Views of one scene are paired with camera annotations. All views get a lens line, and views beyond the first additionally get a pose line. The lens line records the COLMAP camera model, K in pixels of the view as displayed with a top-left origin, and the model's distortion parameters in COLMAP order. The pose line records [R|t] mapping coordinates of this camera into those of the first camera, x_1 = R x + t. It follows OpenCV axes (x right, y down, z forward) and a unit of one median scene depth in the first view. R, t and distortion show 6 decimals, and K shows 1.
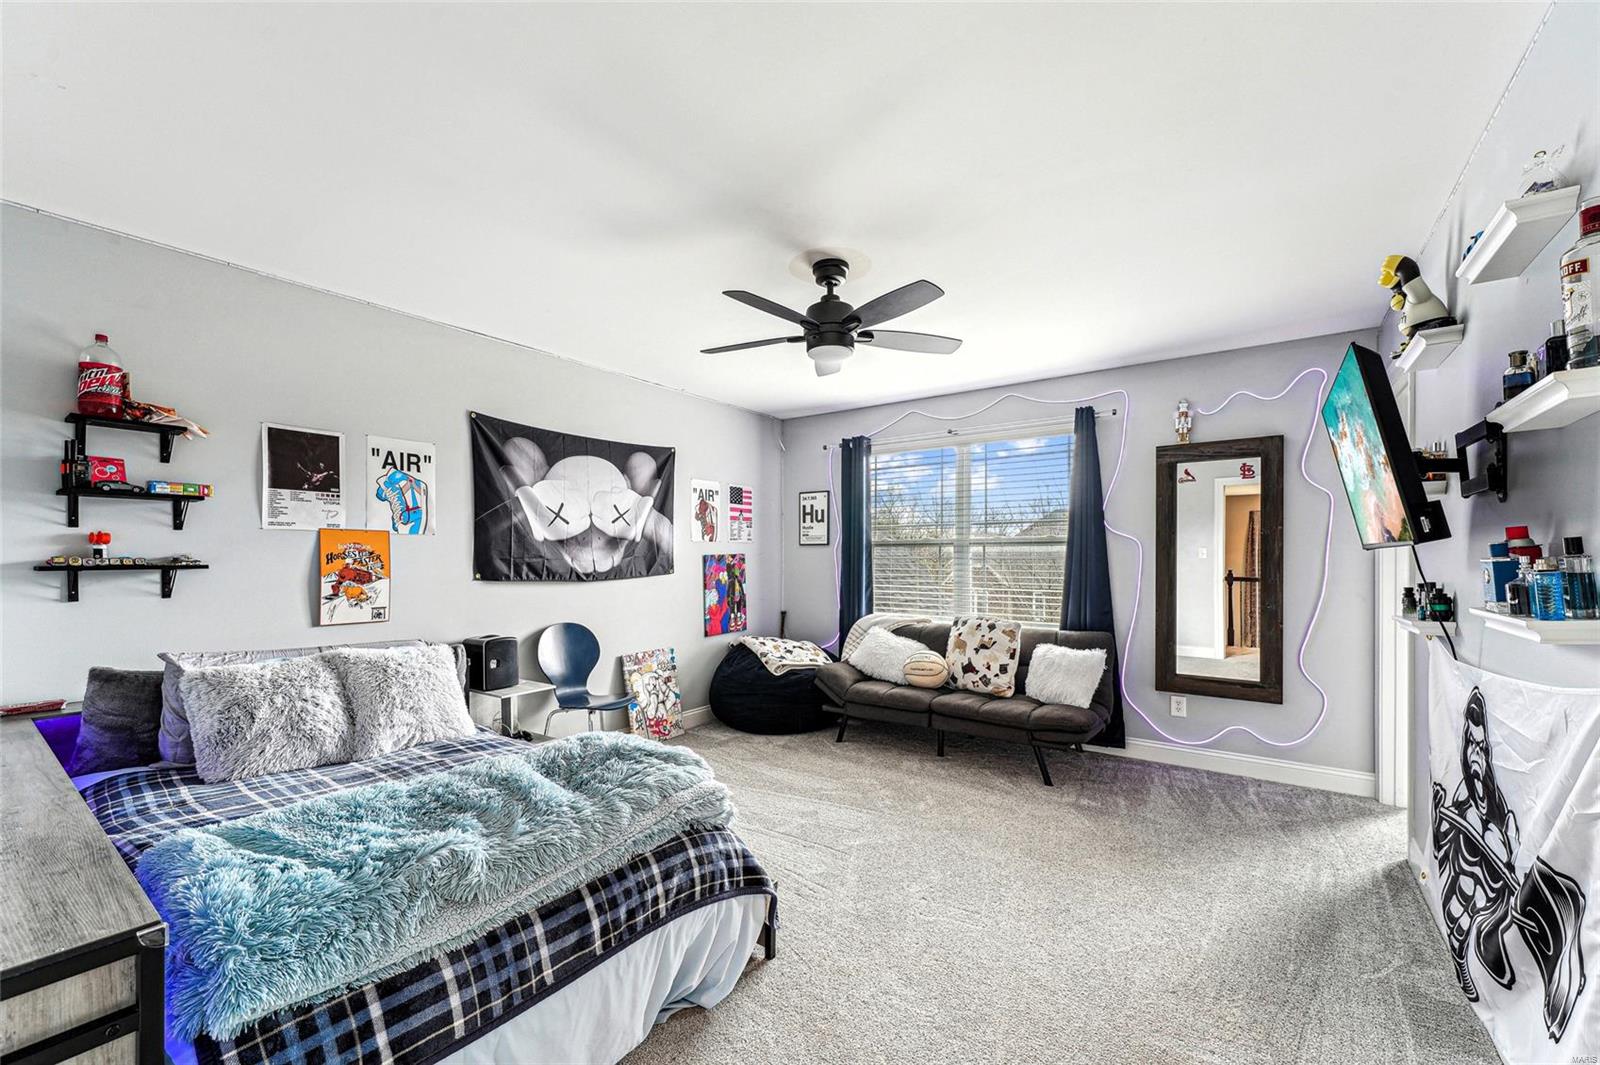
lens RADIAL K [[637.4, 0, 799.8], [0, 637.4, 559.2], [0, 0, 1]] dist [-0.010808, 0.000007]
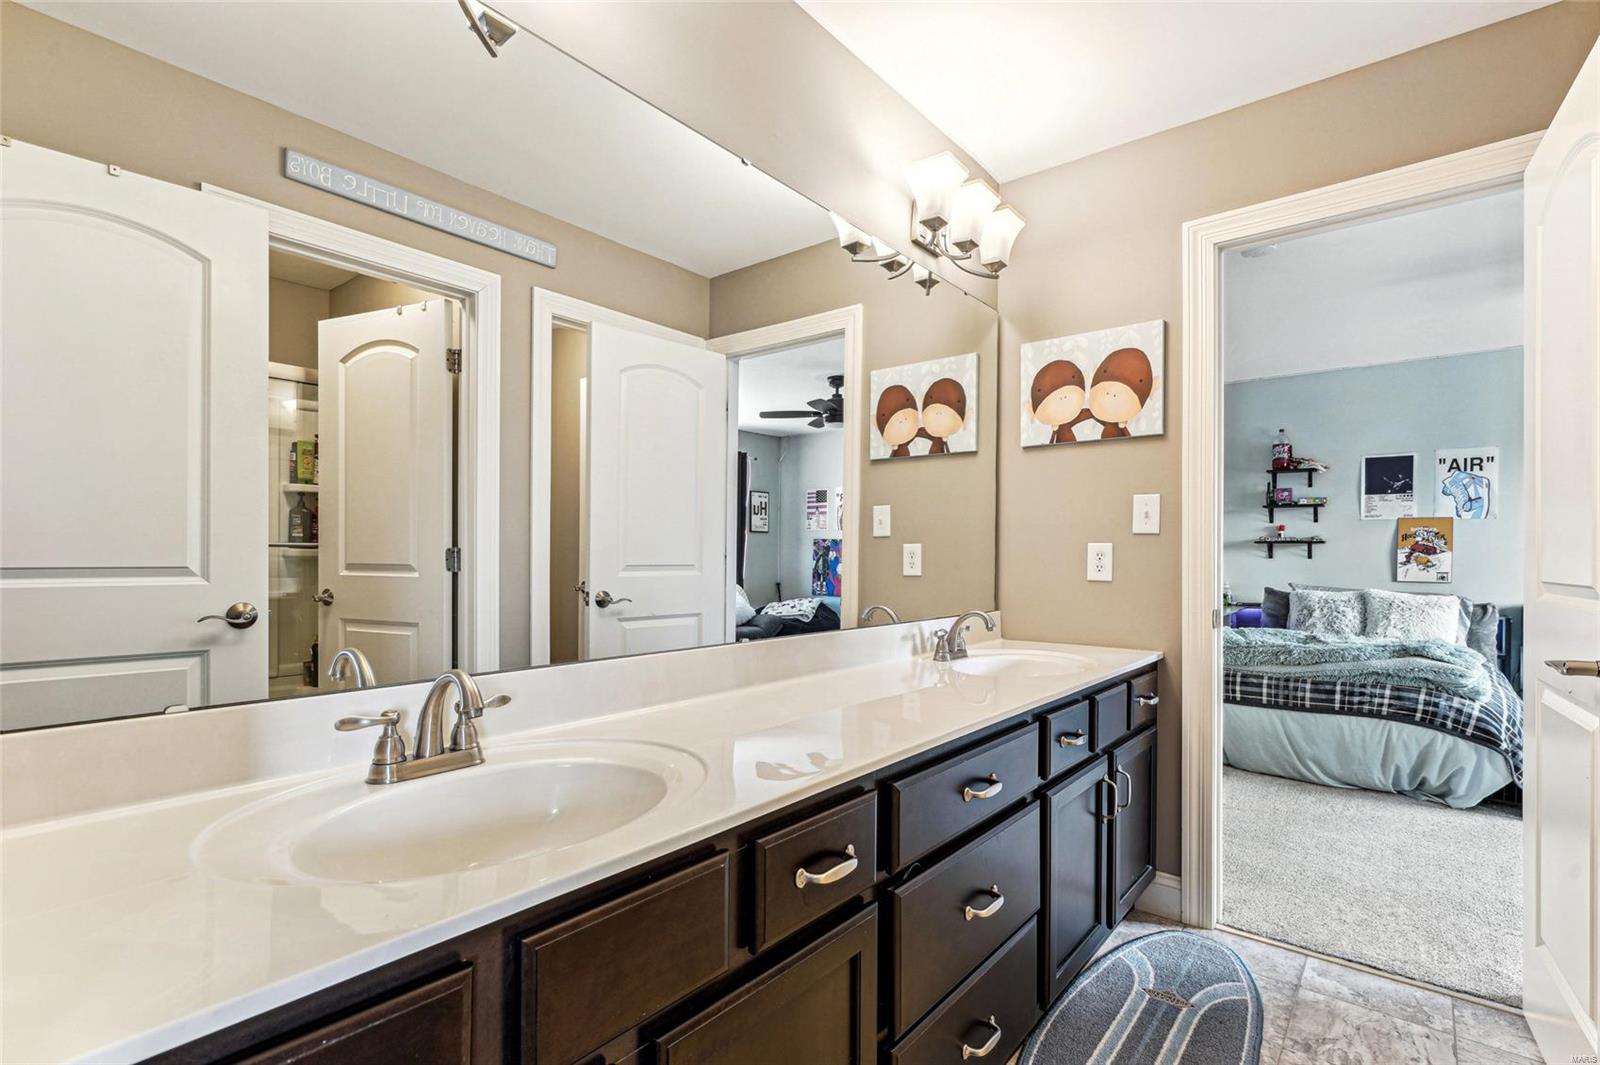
lens RADIAL K [[746.1, 0, 801.6], [0, 746.1, 555.4], [0, 0, 1]] dist [-0.000854, -0.000177]
pose [[-0.065410, 0.002436, -0.997856, 1.357139], [-0.010554, 0.999939, 0.003133, 0.062077], [0.997803, 0.010736, -0.065380, -0.383071]]
